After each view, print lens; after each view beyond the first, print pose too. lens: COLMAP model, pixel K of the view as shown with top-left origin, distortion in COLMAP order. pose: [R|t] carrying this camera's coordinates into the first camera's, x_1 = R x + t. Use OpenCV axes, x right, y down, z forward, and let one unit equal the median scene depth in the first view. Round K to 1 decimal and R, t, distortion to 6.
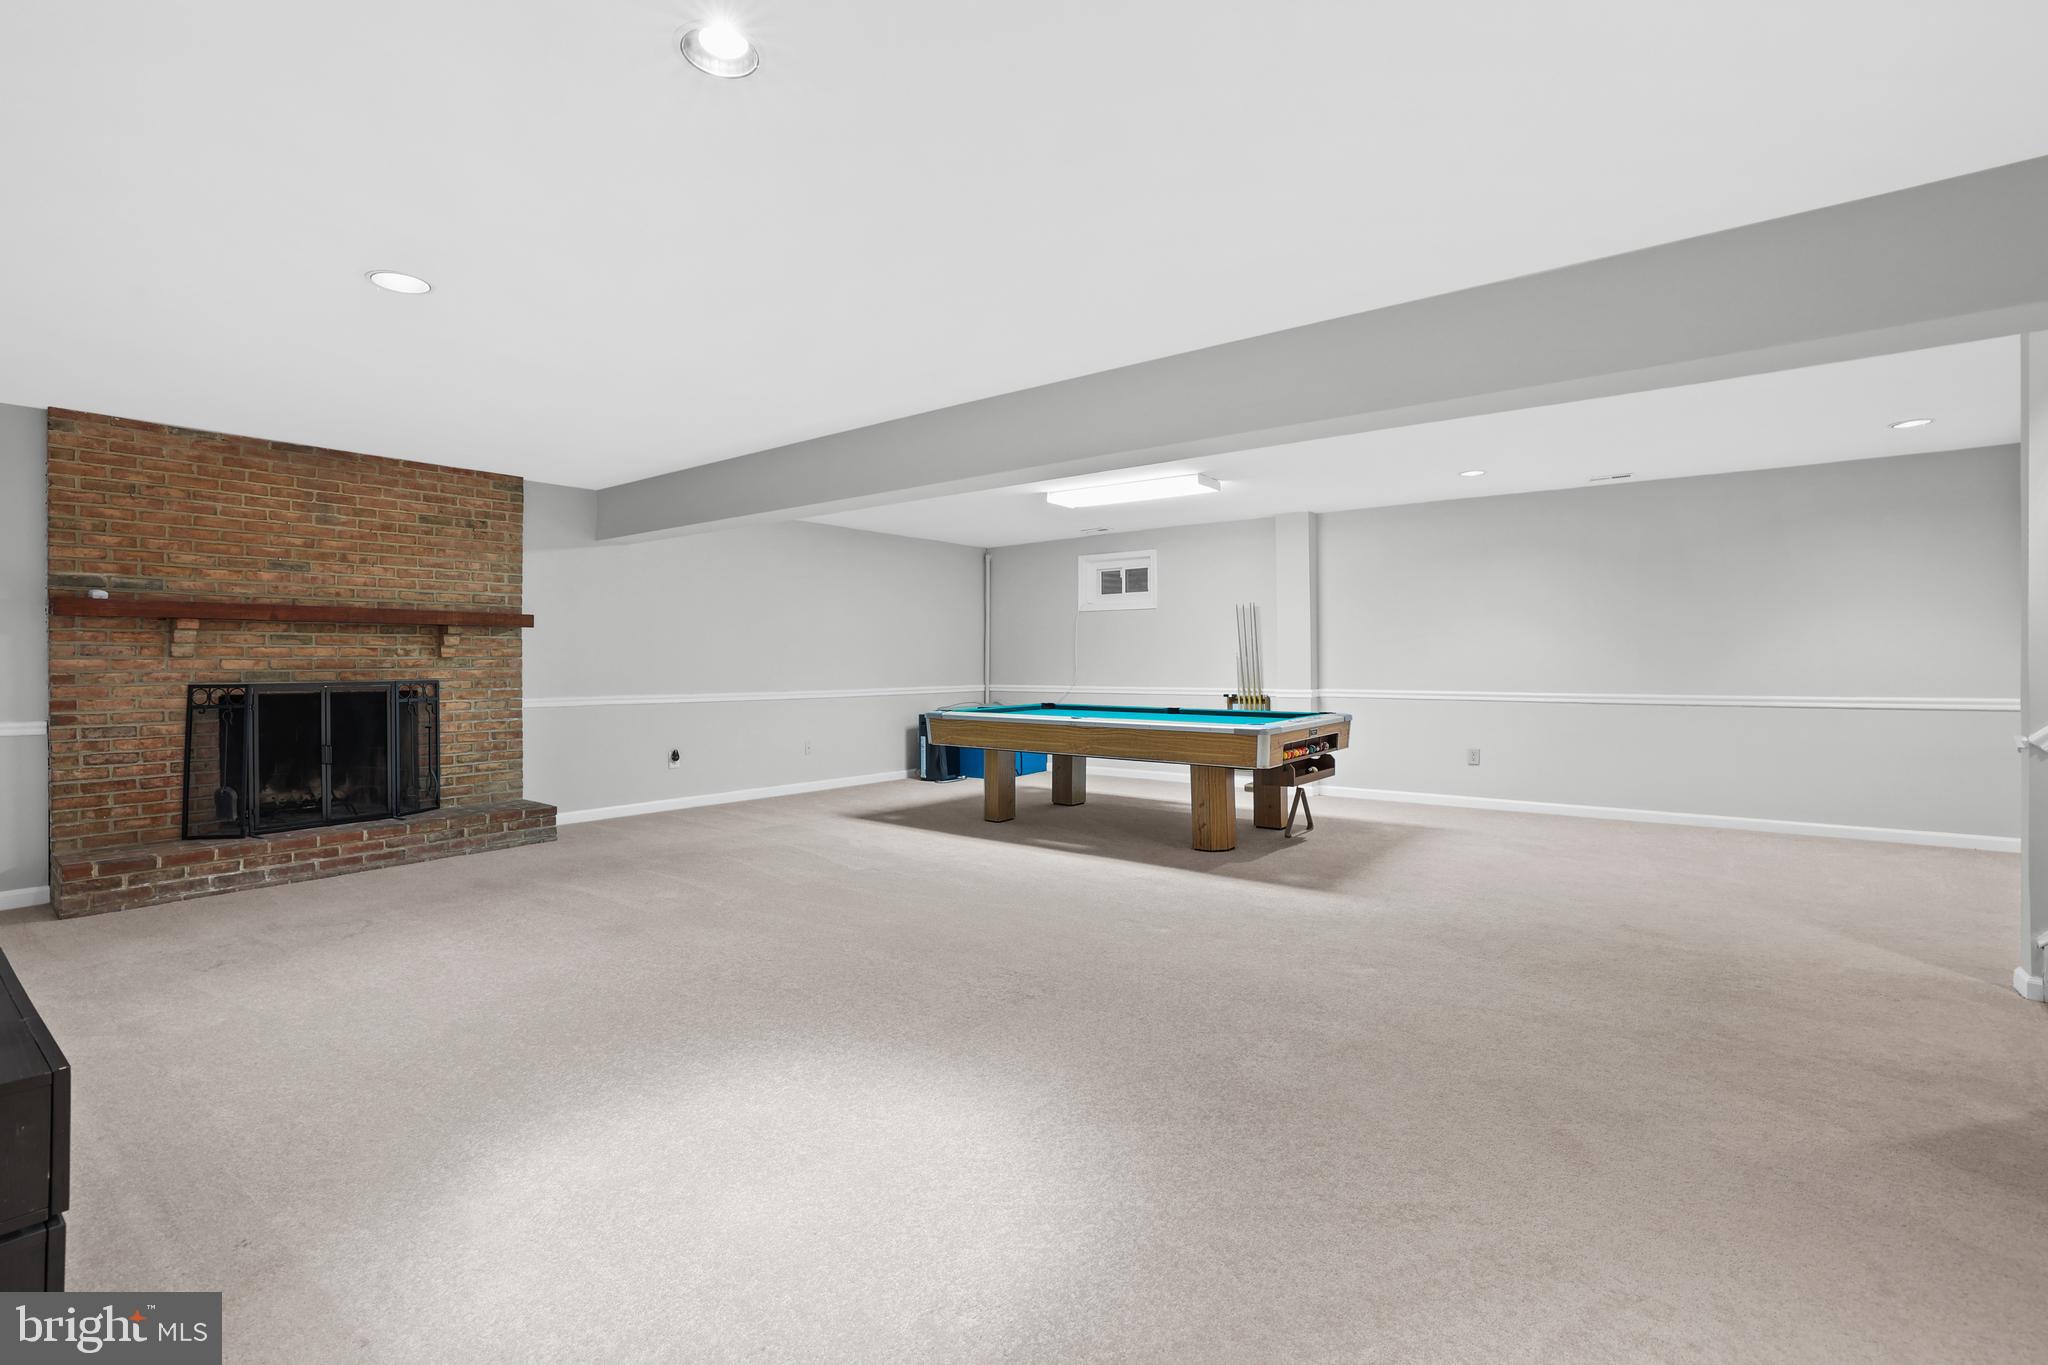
lens RADIAL K [[918.0, 0, 1028.5], [0, 918.0, 670.5], [0, 0, 1]] dist [0.000984, 0.000098]
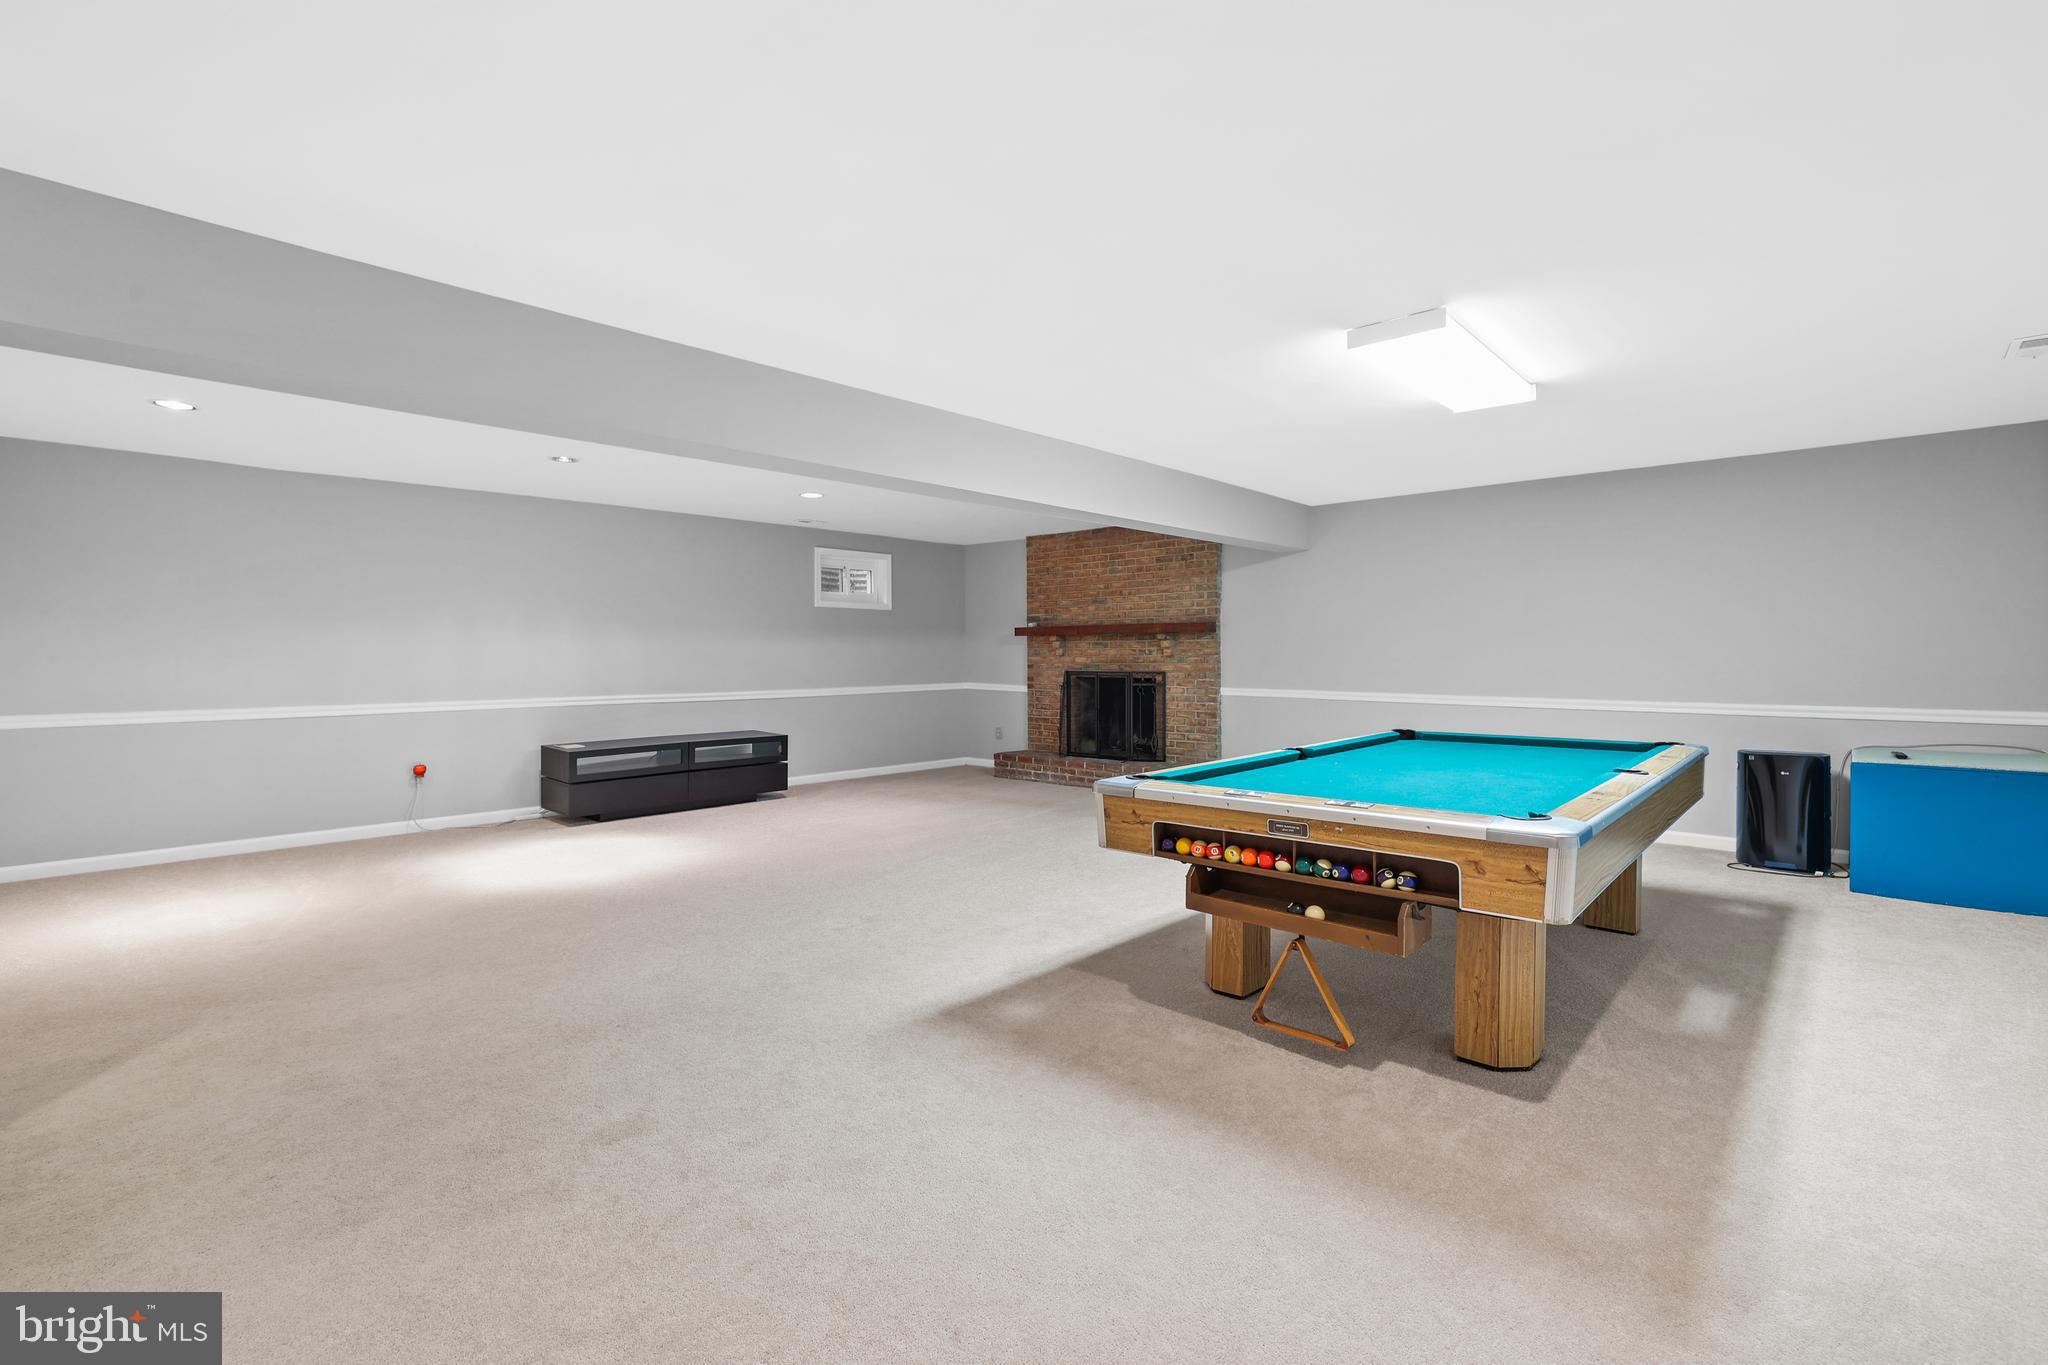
lens RADIAL K [[918.0, 0, 1028.3], [0, 918.0, 670.6], [0, 0, 1]] dist [0.000984, 0.000098]
pose [[-0.073575, 0.018949, -0.997110, 0.828237], [-0.010217, 0.999753, 0.019753, -0.017797], [0.997237, 0.011641, -0.073363, 0.934665]]
